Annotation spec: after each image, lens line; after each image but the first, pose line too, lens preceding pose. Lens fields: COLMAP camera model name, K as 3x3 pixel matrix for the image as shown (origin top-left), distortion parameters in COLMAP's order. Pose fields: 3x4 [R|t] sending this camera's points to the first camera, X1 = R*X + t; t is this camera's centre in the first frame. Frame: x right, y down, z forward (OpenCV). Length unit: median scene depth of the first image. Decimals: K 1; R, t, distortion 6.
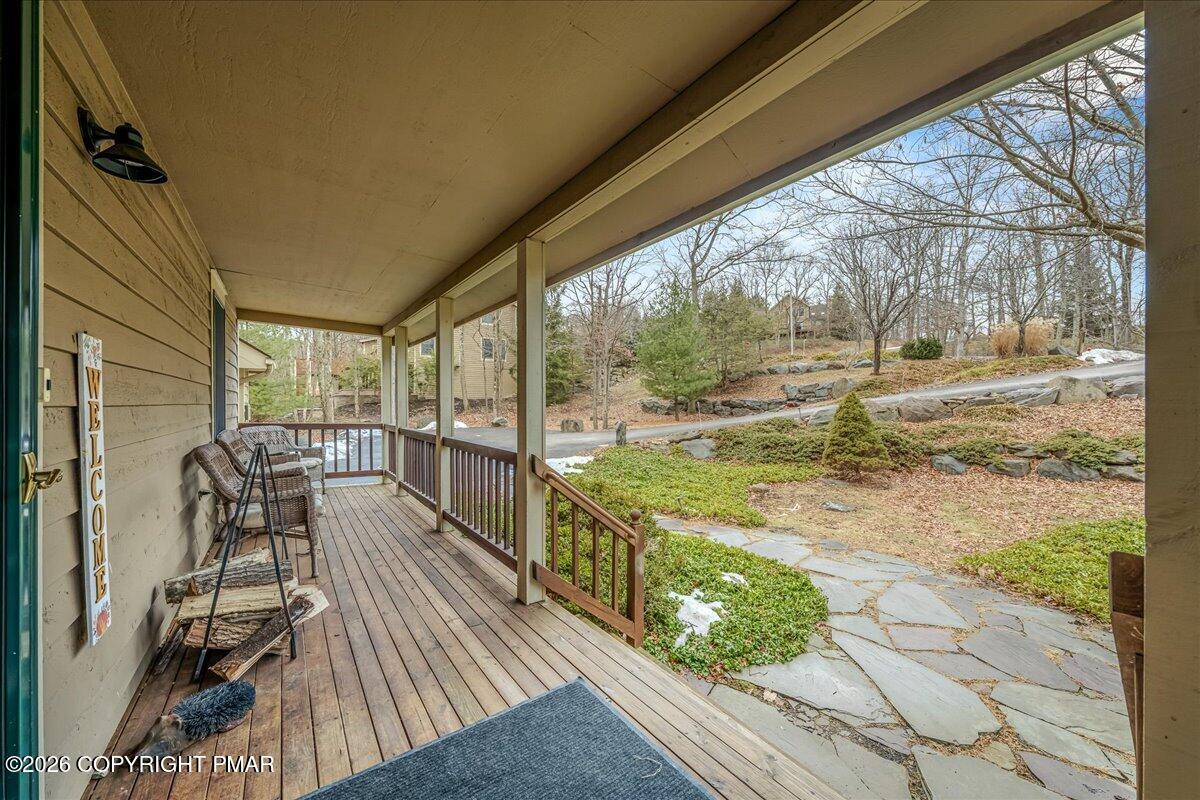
lens RADIAL K [[432.8, 0, 601.3], [0, 432.8, 396.9], [0, 0, 1]] dist [-0.000504, -0.000180]
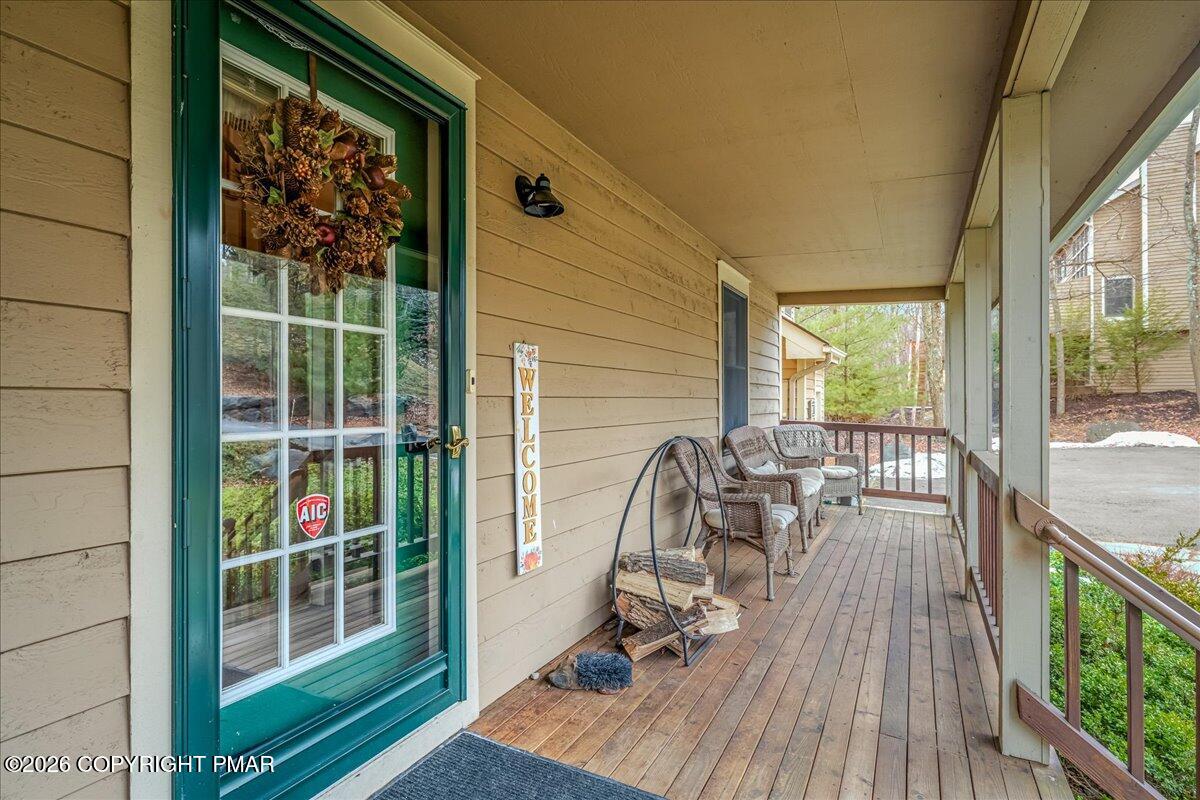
lens RADIAL K [[618.6, 0, 595.9], [0, 618.6, 392.9], [0, 0, 1]] dist [0.000346, -0.000313]
pose [[0.441625, -0.008832, -0.897156, 0.316261], [0.011152, 0.999928, -0.004354, 0.010686], [0.897130, -0.008082, 0.441692, 0.176029]]
